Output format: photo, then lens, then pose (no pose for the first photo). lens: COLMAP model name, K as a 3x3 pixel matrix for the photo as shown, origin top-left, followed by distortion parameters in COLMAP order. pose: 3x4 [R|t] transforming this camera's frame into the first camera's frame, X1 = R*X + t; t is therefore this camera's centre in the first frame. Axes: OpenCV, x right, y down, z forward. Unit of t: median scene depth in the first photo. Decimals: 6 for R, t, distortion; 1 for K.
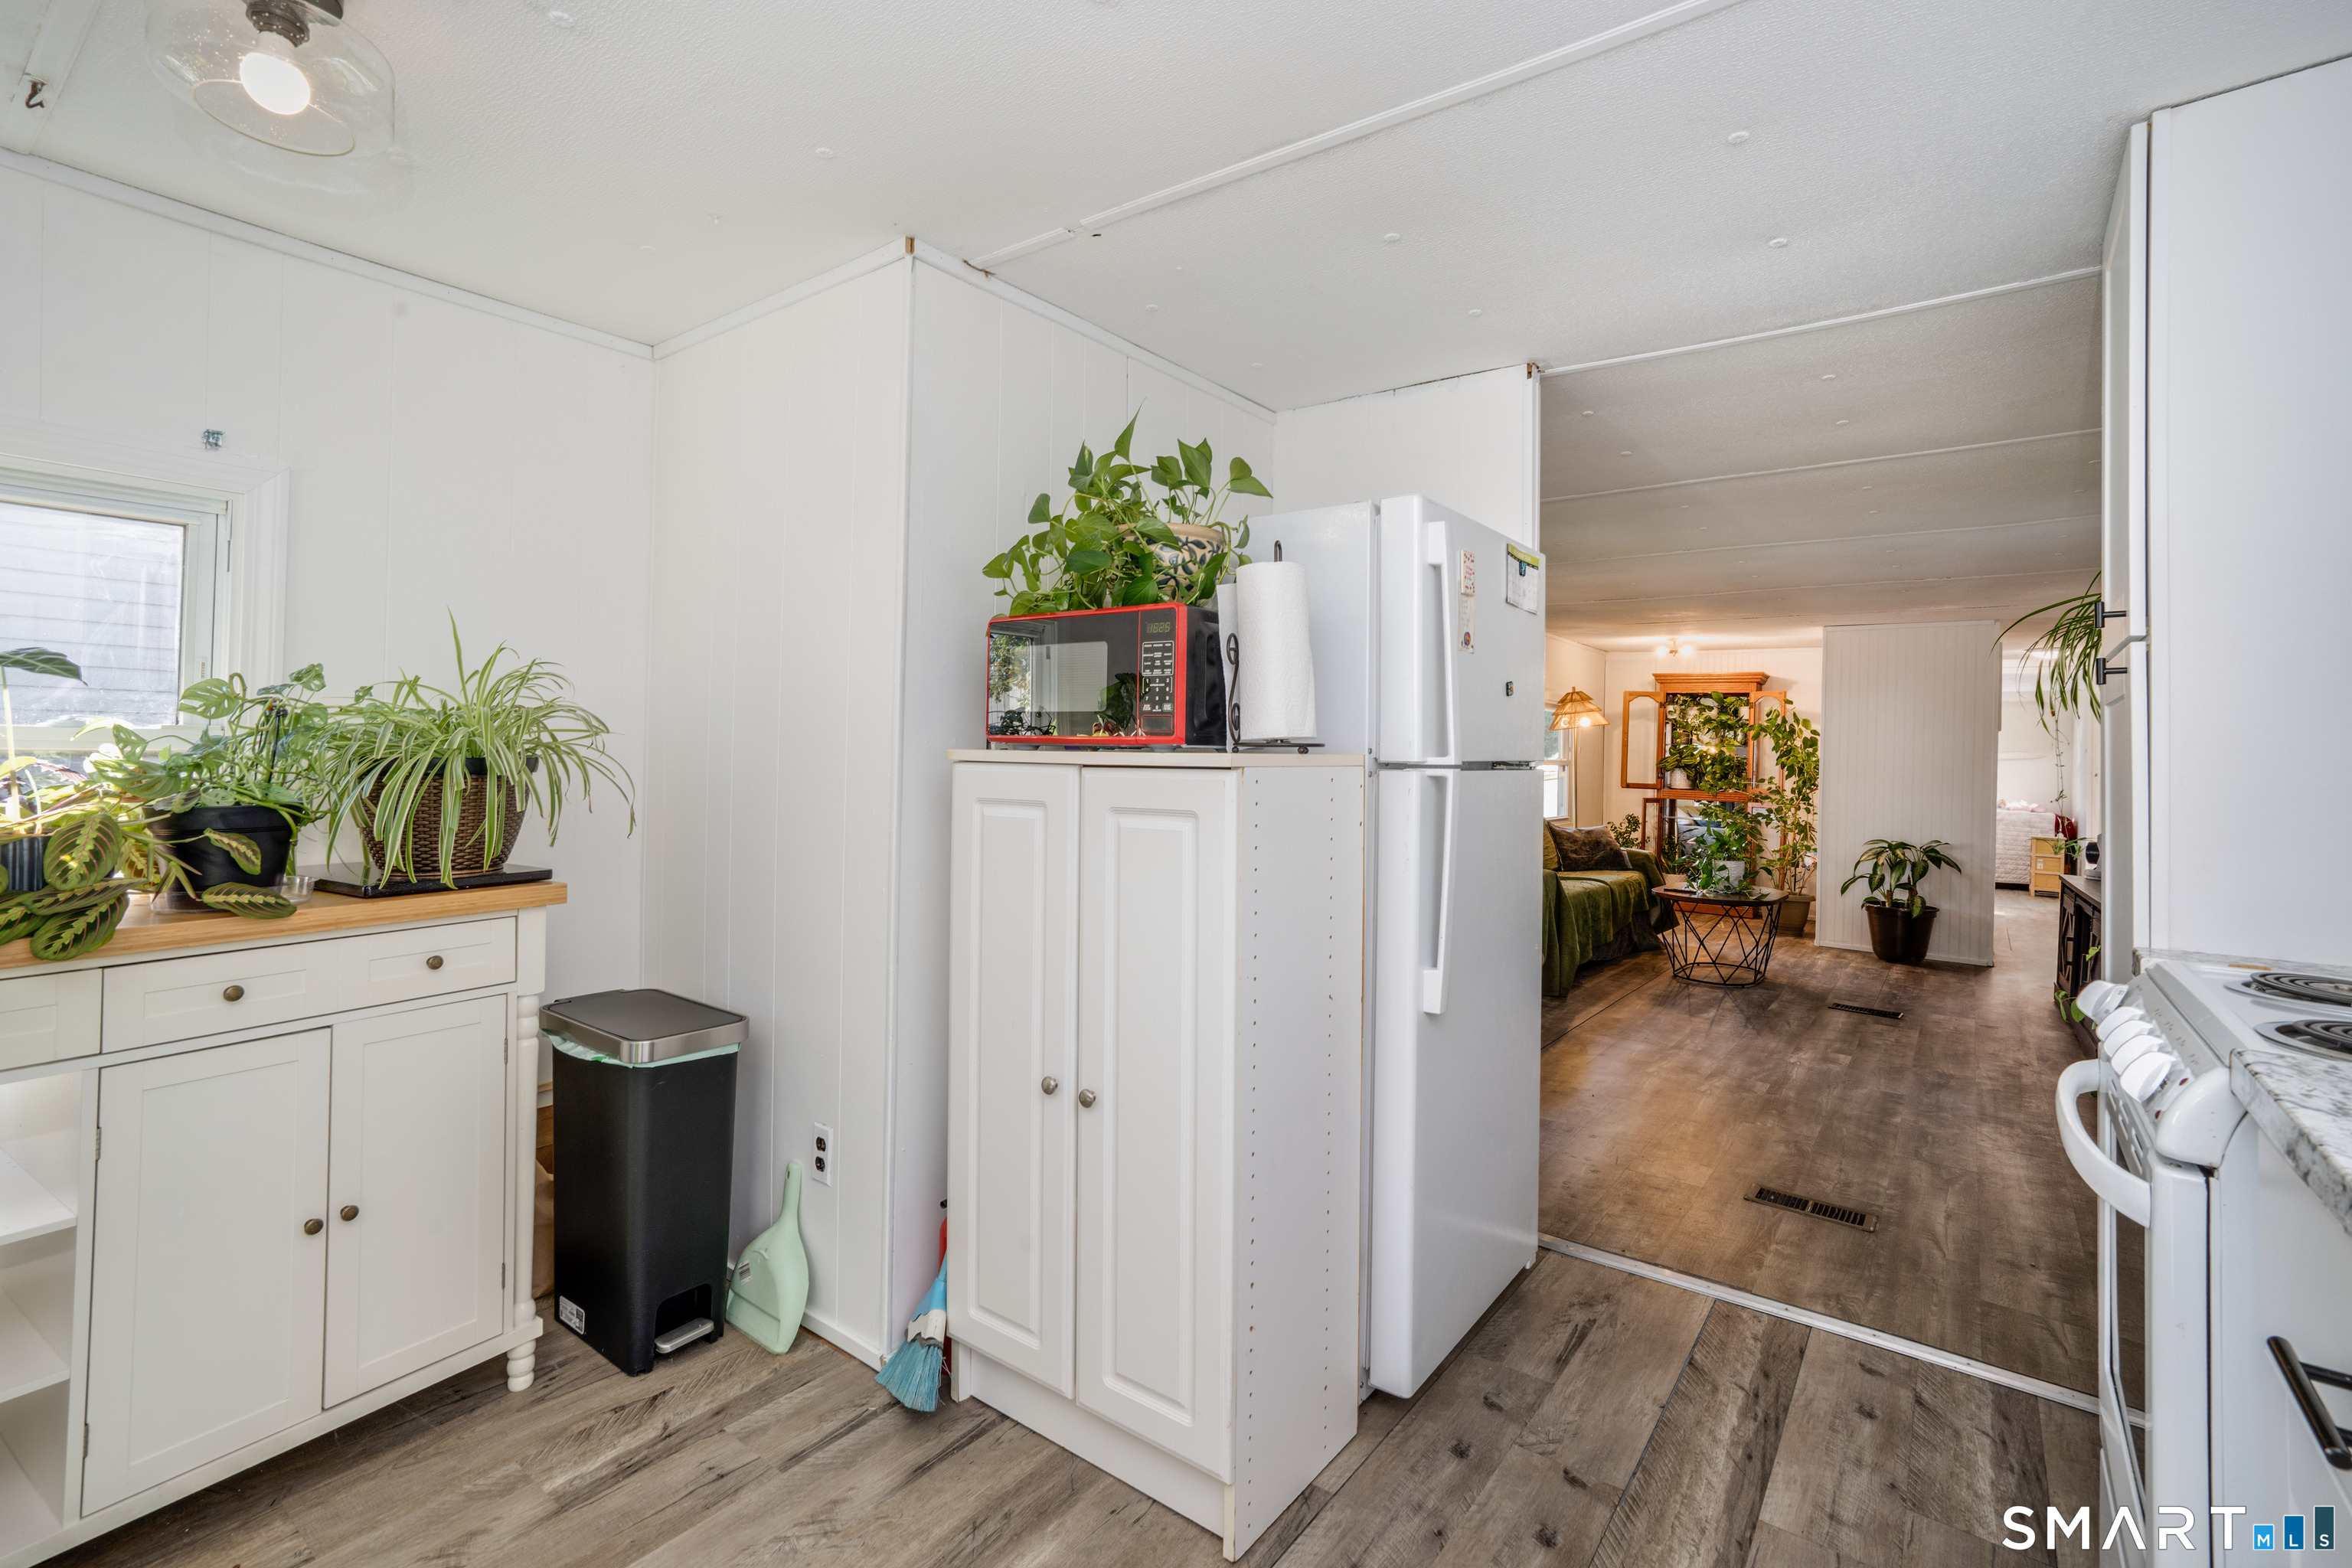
lens RADIAL K [[1064.2, 0, 1165.8], [0, 1064.2, 753.5], [0, 0, 1]] dist [-0.000012, 0.000395]
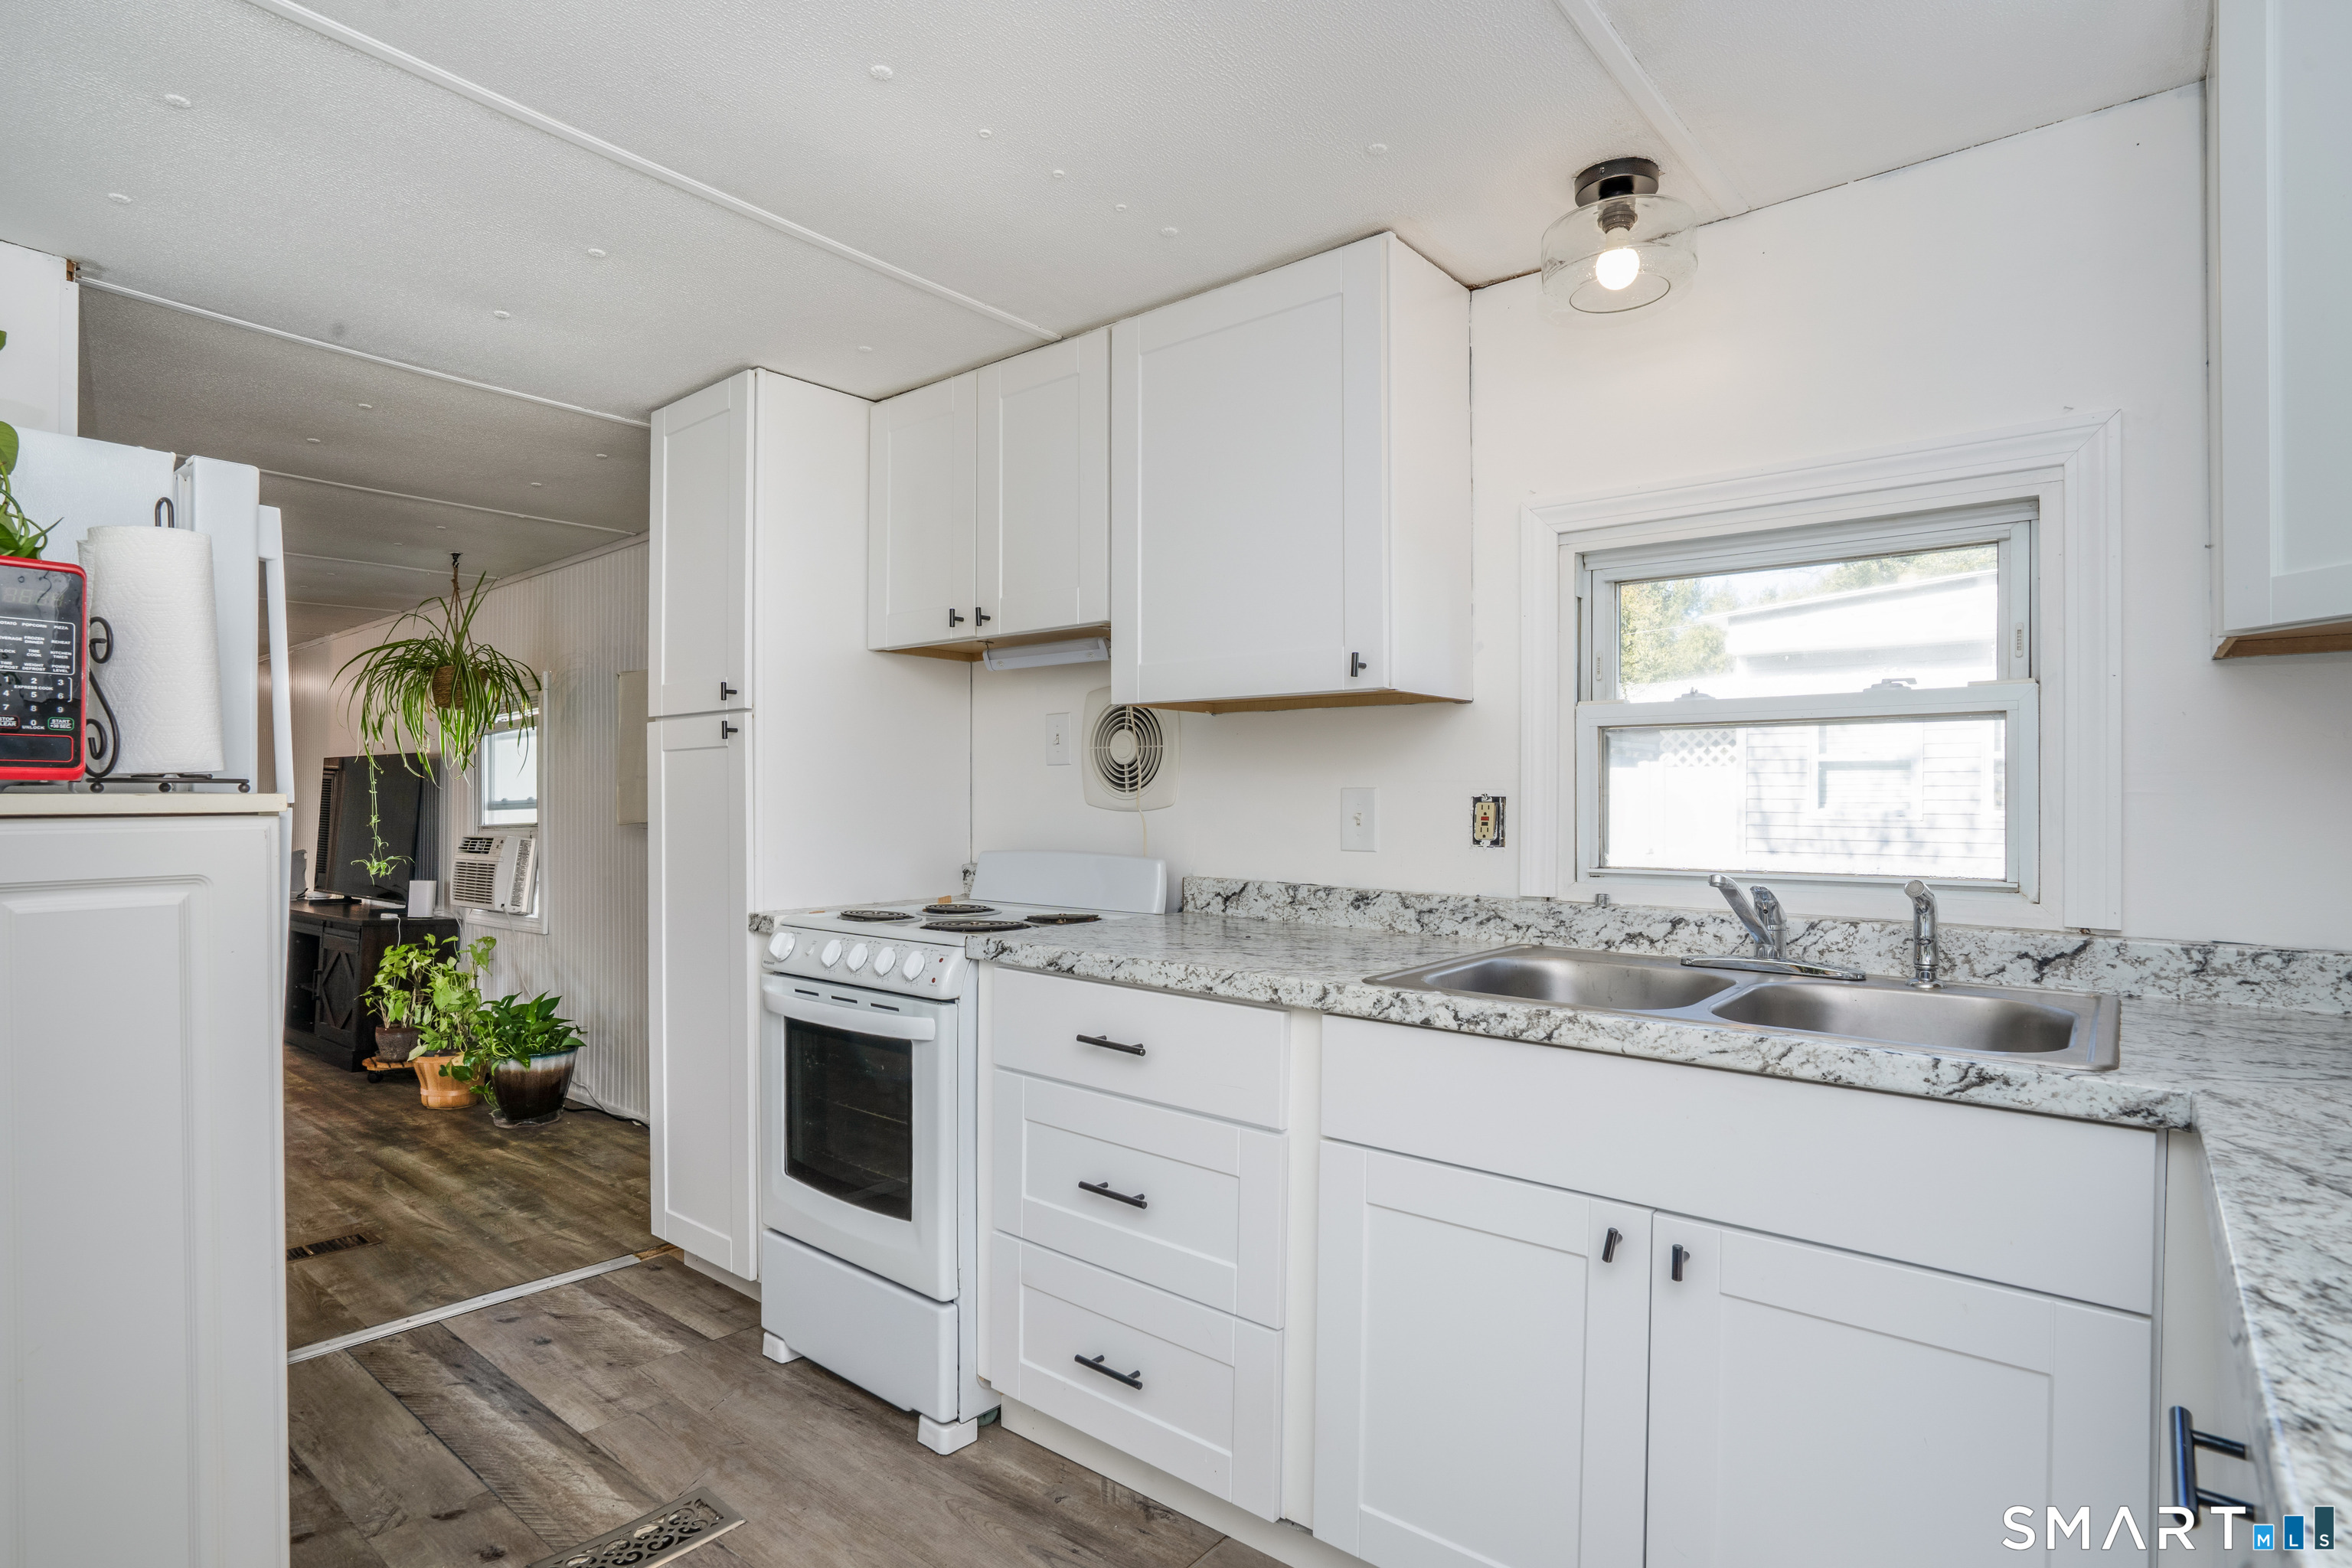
lens RADIAL K [[1172.4, 0, 1178.2], [0, 1172.4, 810.1], [0, 0, 1]] dist [-0.000890, -0.000008]
pose [[0.029344, -0.025955, 0.999232, -0.608271], [-0.008492, 0.999620, 0.026214, -0.013449], [-0.999533, -0.009255, 0.029112, 0.258430]]
